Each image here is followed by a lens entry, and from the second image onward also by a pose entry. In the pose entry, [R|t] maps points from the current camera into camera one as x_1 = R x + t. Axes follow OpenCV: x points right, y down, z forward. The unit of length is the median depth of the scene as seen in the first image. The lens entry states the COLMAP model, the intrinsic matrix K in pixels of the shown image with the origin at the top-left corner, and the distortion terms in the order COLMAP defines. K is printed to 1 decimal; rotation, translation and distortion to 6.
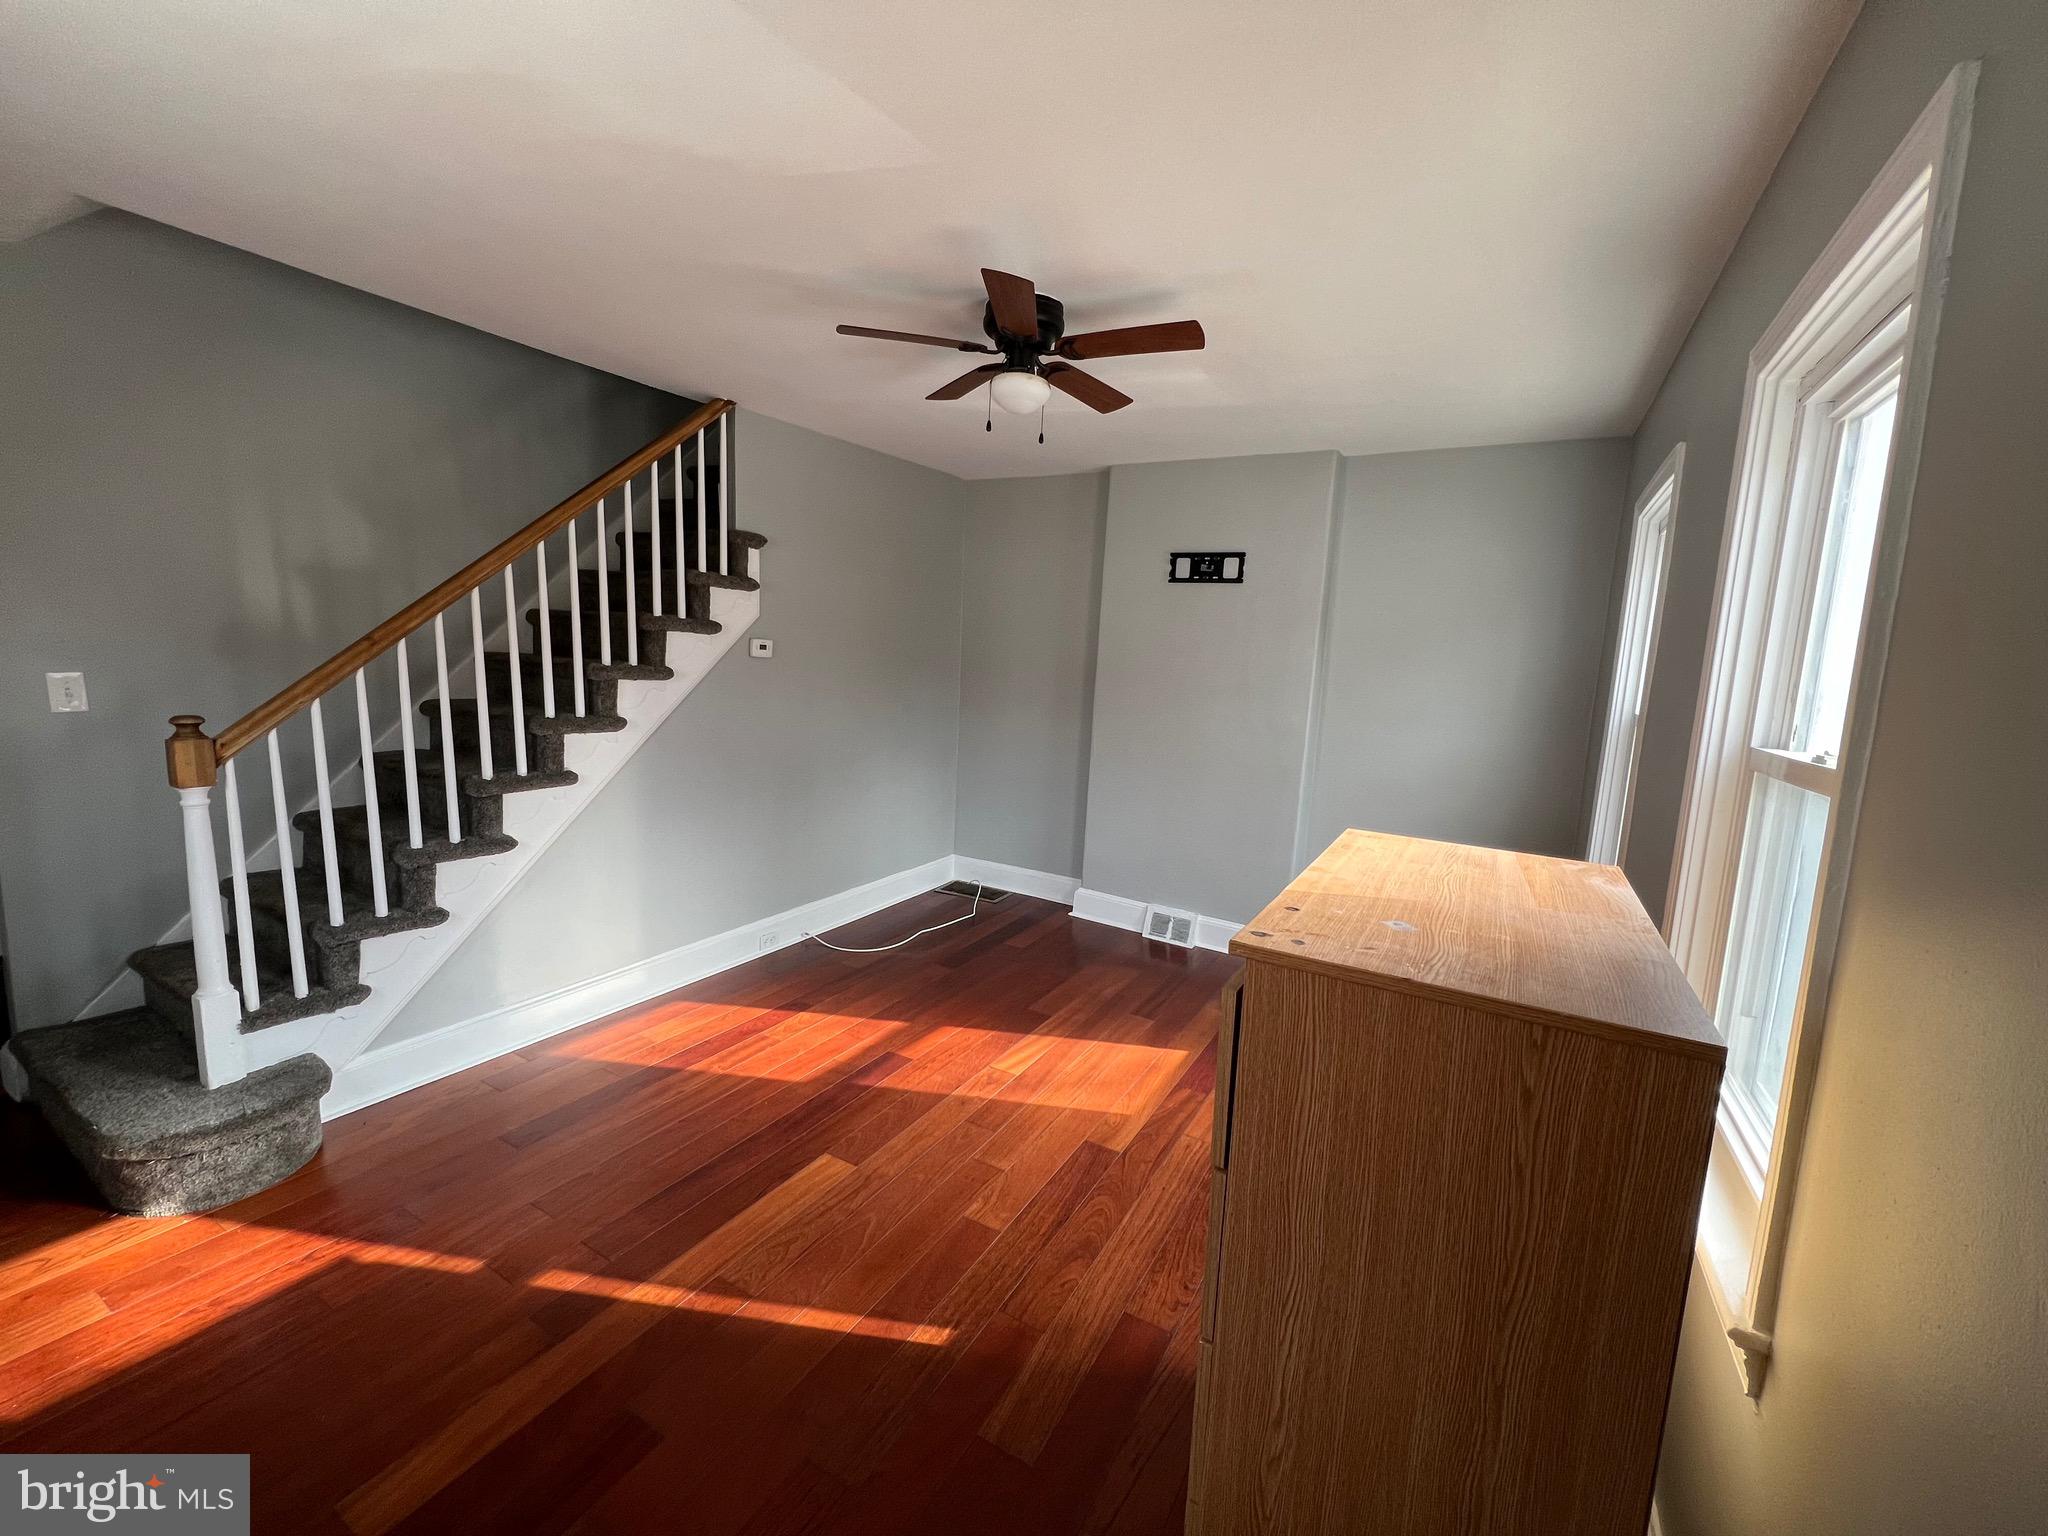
lens RADIAL K [[814.9, 0, 1027.5], [0, 814.9, 762.6], [0, 0, 1]] dist [0.000414, -0.000157]
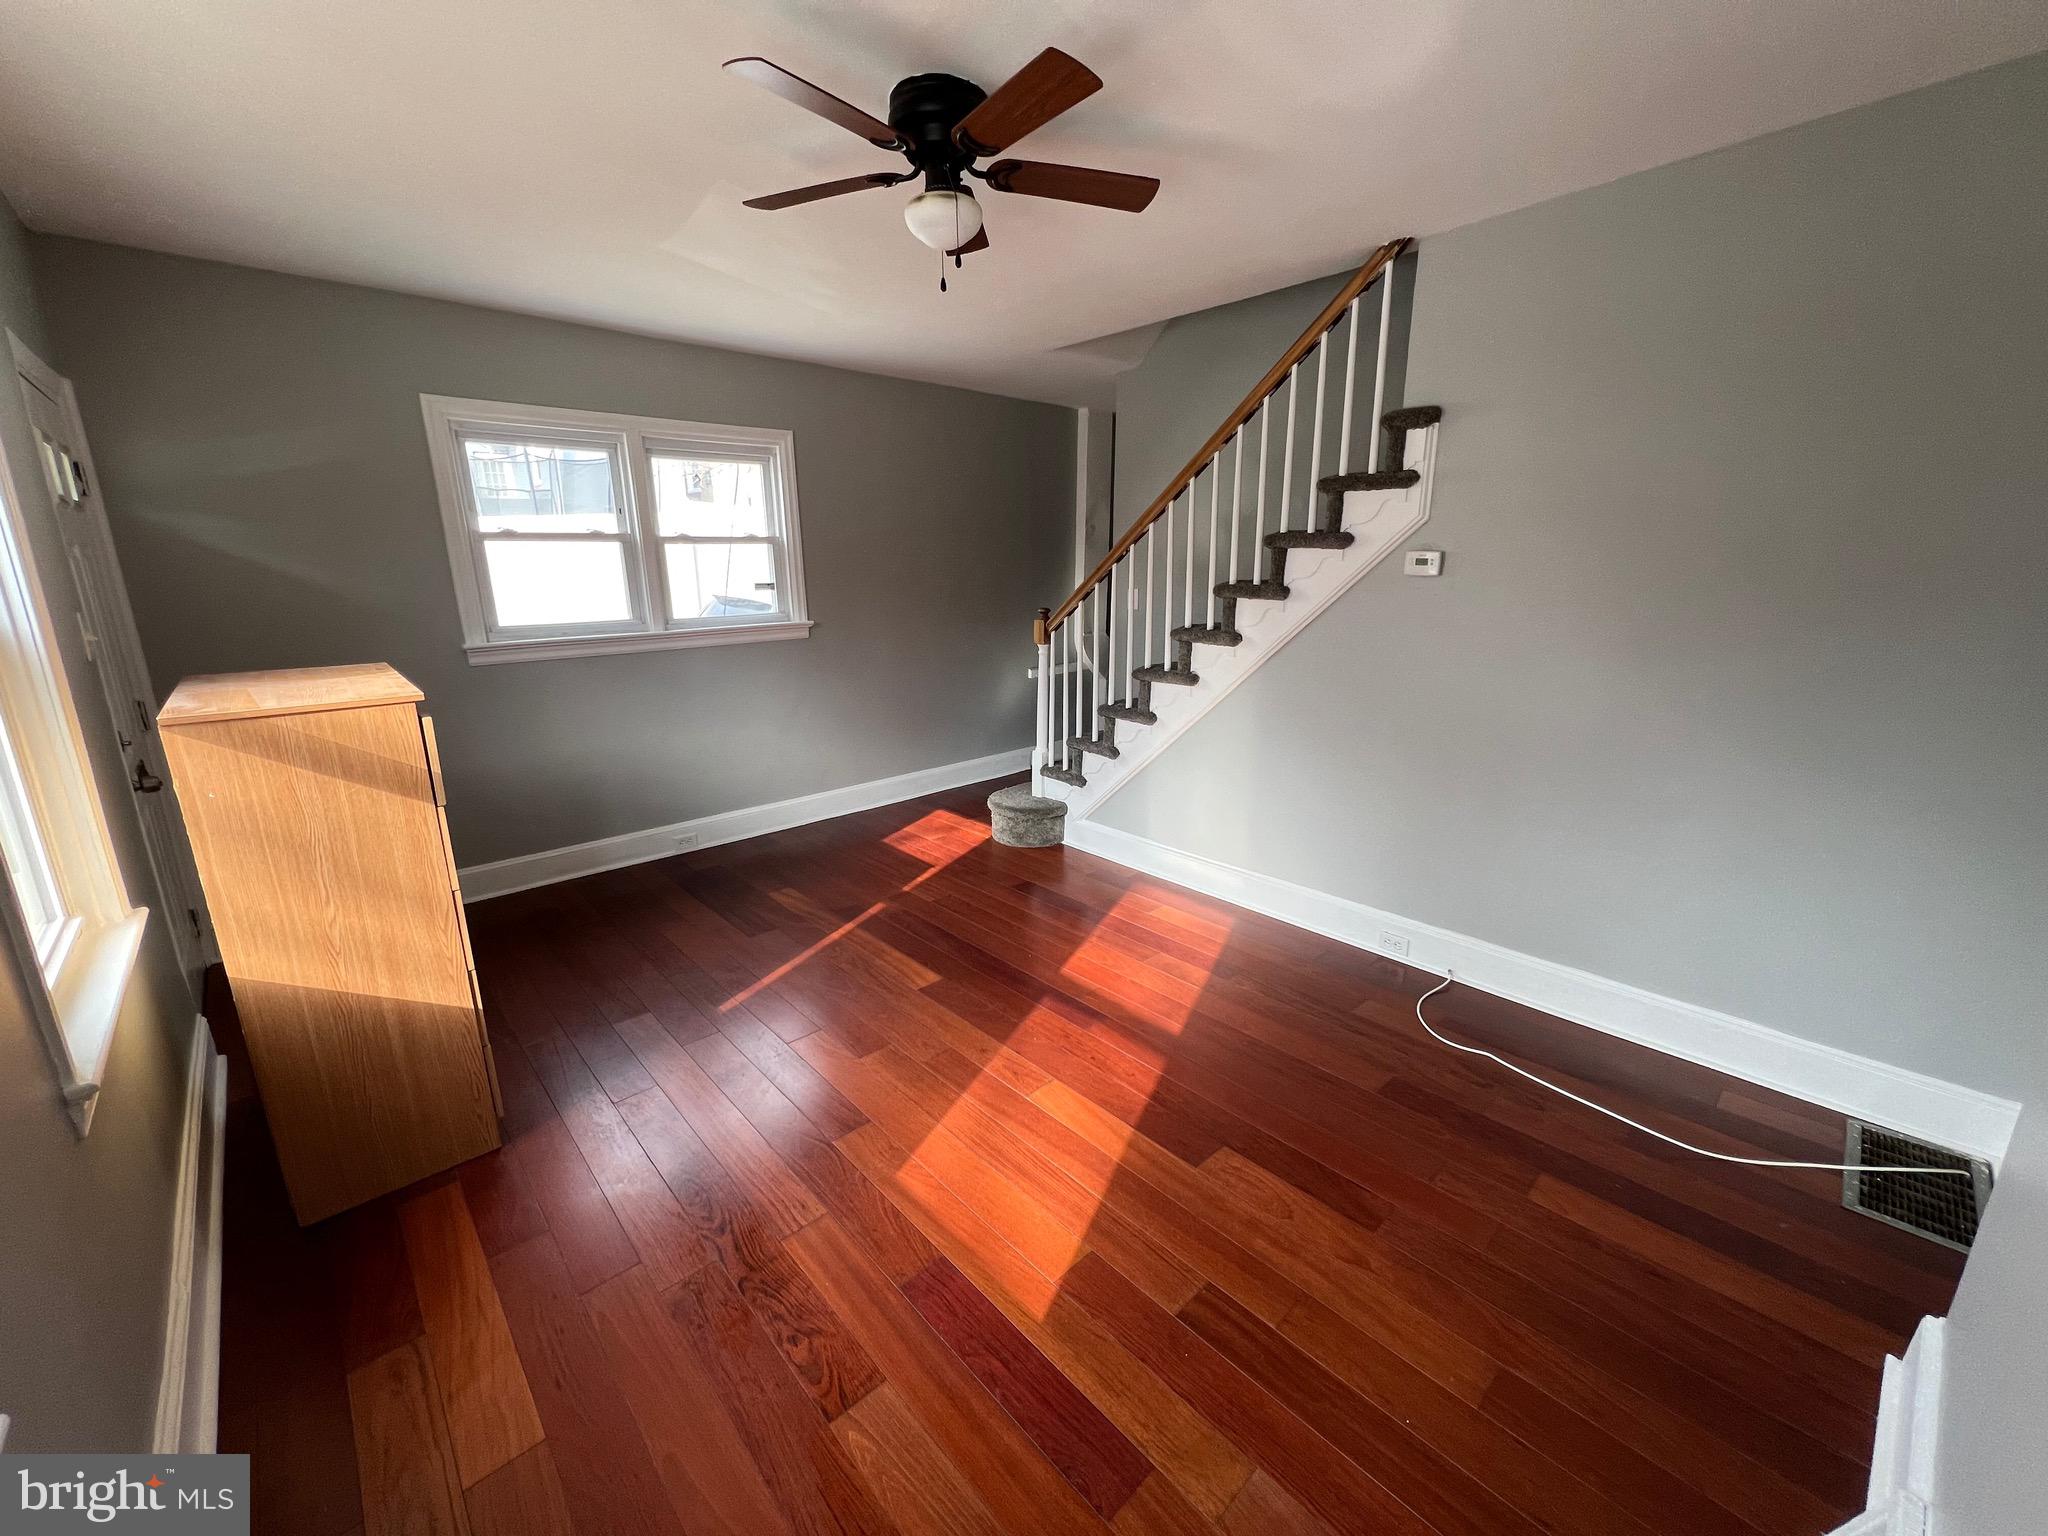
lens RADIAL K [[828.6, 0, 1024.0], [0, 828.6, 768.0], [0, 0, 1]] dist [0.000043, -0.000001]
pose [[-0.301536, 0.201412, -0.931938, 0.584729], [-0.132444, 0.959109, 0.250138, -0.112339], [0.944211, 0.198855, -0.262530, 0.982055]]
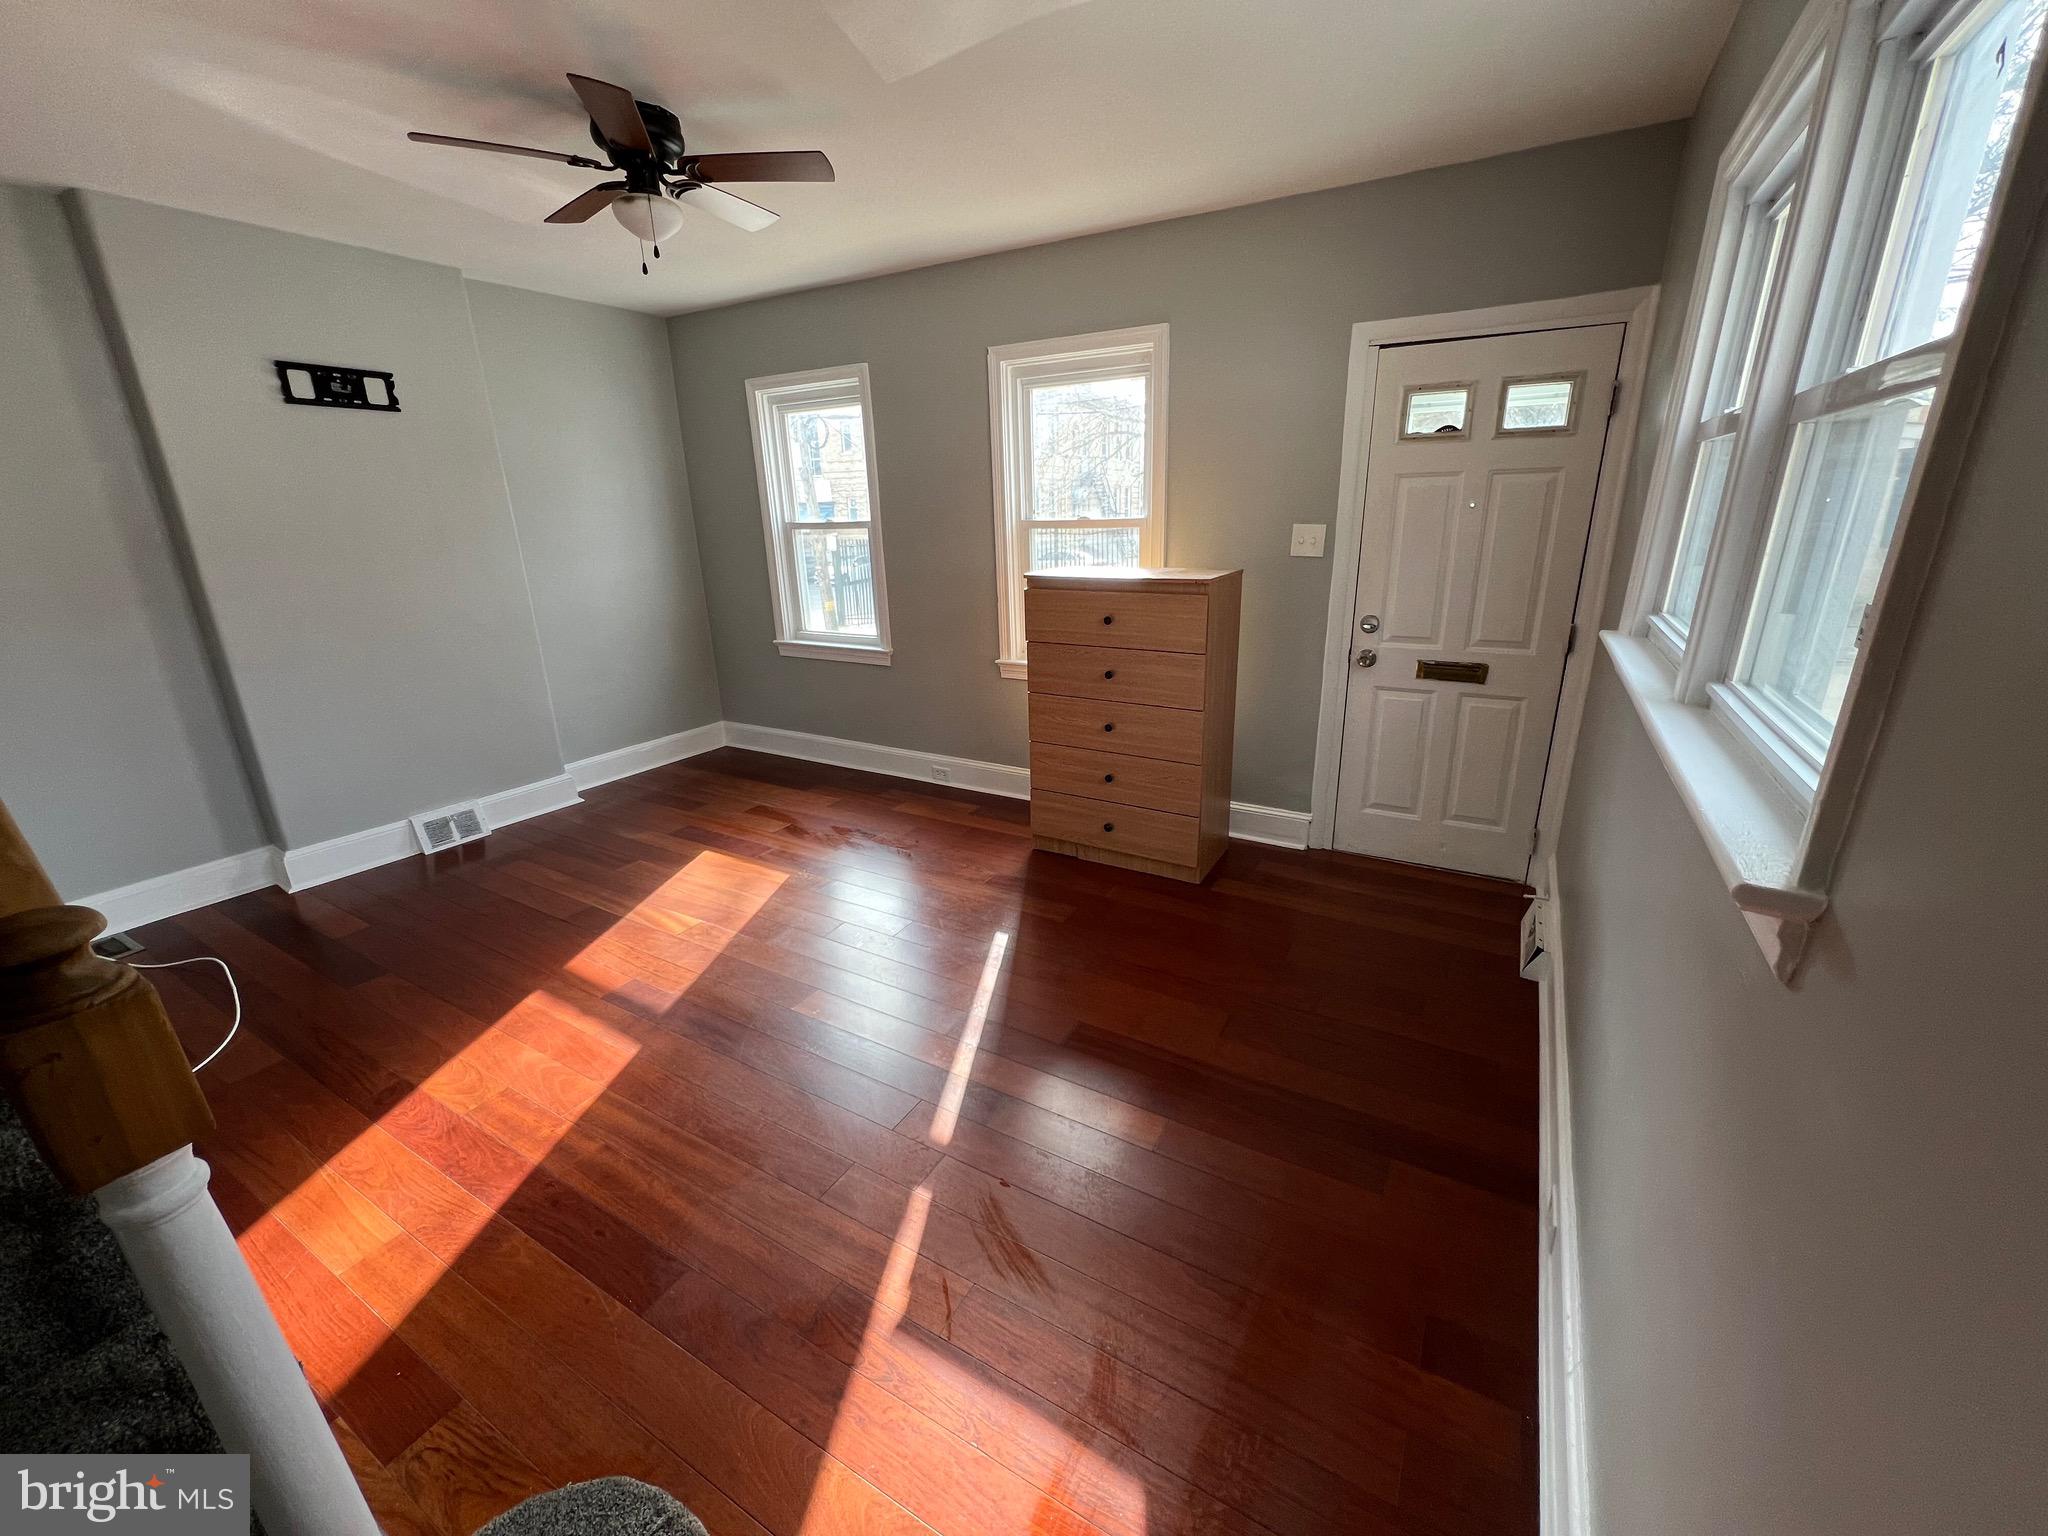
lens RADIAL K [[814.9, 0, 1027.5], [0, 814.9, 762.6], [0, 0, 1]] dist [0.000414, -0.000157]
pose [[-0.000938, -0.352912, 0.935656, -0.788557], [0.155523, 0.924220, 0.348755, -0.090924], [-0.987832, 0.145843, 0.054019, 0.426835]]
